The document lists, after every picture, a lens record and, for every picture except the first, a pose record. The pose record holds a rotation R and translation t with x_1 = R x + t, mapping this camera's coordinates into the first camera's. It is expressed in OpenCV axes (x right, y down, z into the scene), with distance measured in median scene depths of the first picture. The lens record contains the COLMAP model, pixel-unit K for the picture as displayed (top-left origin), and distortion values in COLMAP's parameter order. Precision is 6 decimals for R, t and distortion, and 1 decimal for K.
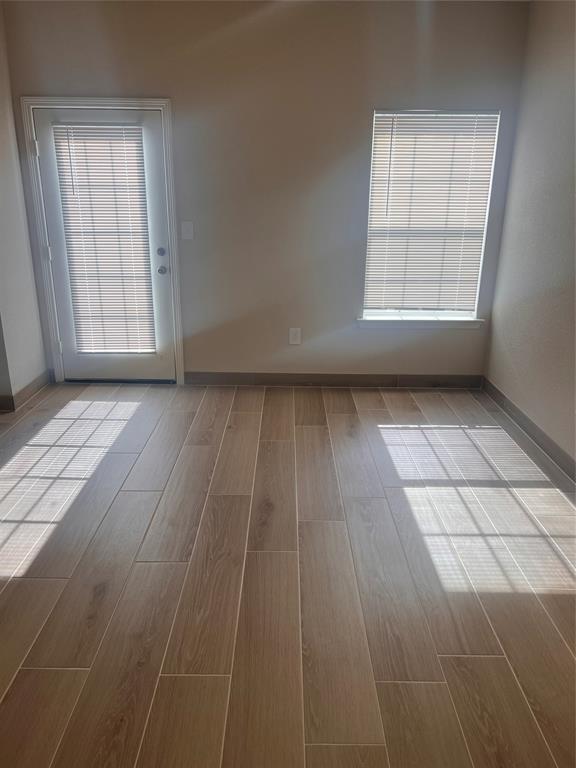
lens RADIAL K [[578.0, 0, 285.2], [0, 578.0, 385.2], [0, 0, 1]] dist [0.029624, 0.006213]
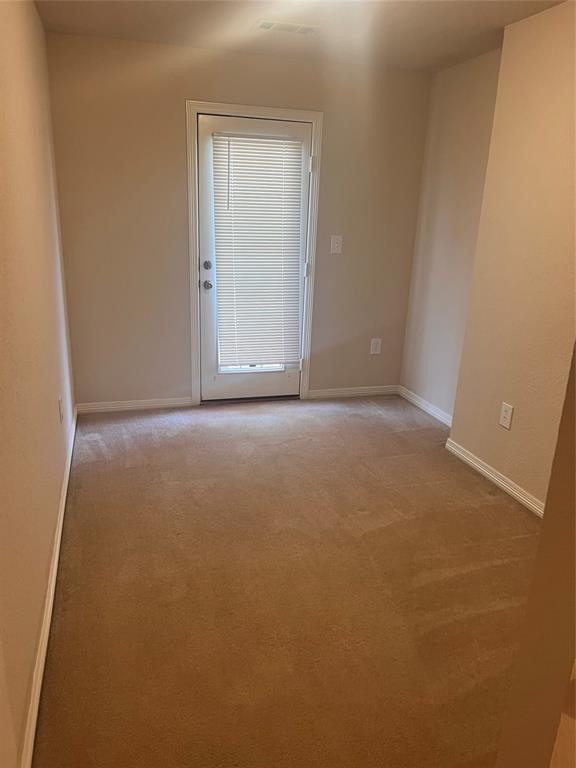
lens RADIAL K [[578.0, 0, 285.2], [0, 578.0, 385.2], [0, 0, 1]] dist [0.029624, 0.006213]
pose [[0.957911, -0.062497, 0.280179, -0.495102], [0.065956, 0.997818, -0.002923, -0.023748], [-0.279385, 0.021279, 0.959943, 0.062984]]
